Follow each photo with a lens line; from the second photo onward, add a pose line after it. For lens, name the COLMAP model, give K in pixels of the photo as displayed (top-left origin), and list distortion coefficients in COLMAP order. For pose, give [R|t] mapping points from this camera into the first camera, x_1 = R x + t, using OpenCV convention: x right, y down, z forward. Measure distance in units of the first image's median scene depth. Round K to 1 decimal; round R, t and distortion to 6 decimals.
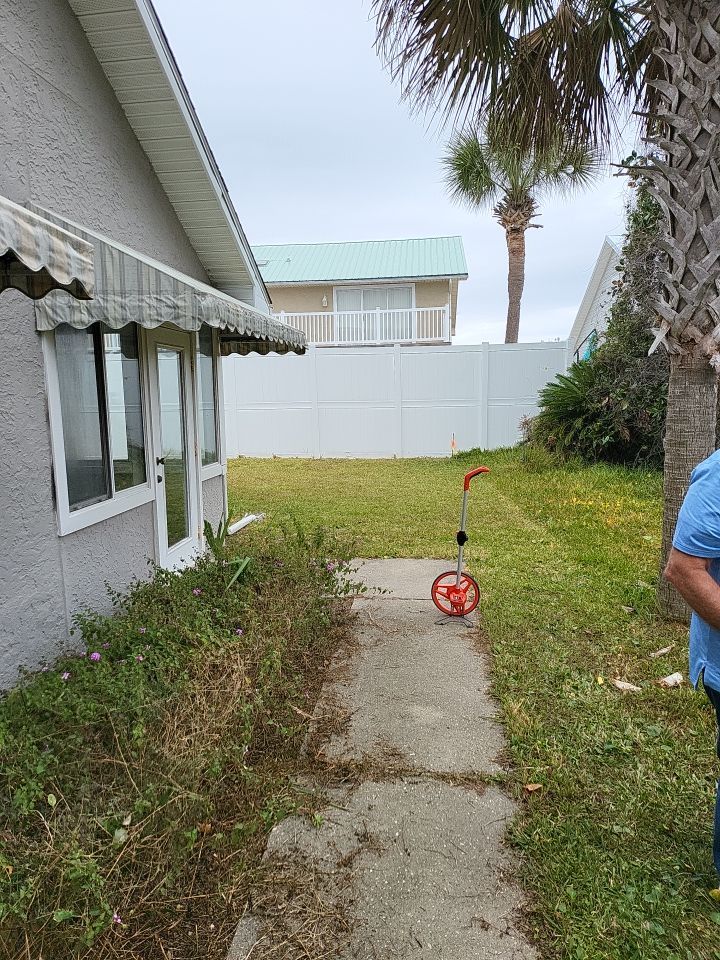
lens RADIAL K [[690.1, 0, 357.7], [0, 690.1, 478.2], [0, 0, 1]] dist [0.086661, -0.092287]
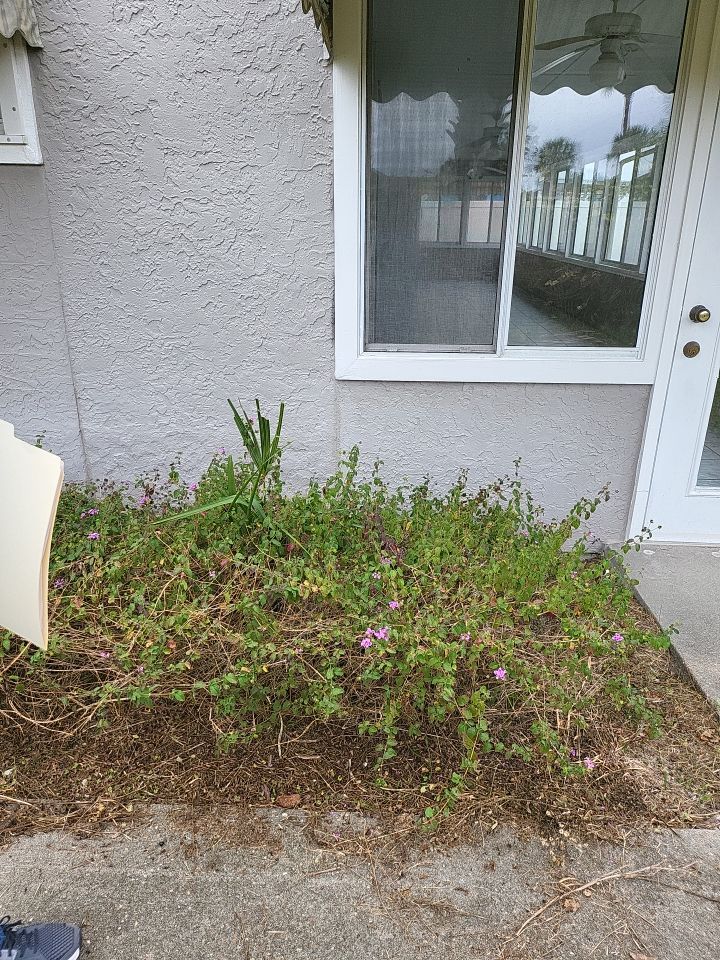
lens RADIAL K [[690.1, 0, 357.7], [0, 690.1, 478.2], [0, 0, 1]] dist [0.086661, -0.092287]
pose [[0.043424, 0.376016, -0.925595, 0.165111], [-0.134111, 0.920277, 0.367564, -0.052069], [0.990014, 0.108172, 0.090390, 0.549227]]
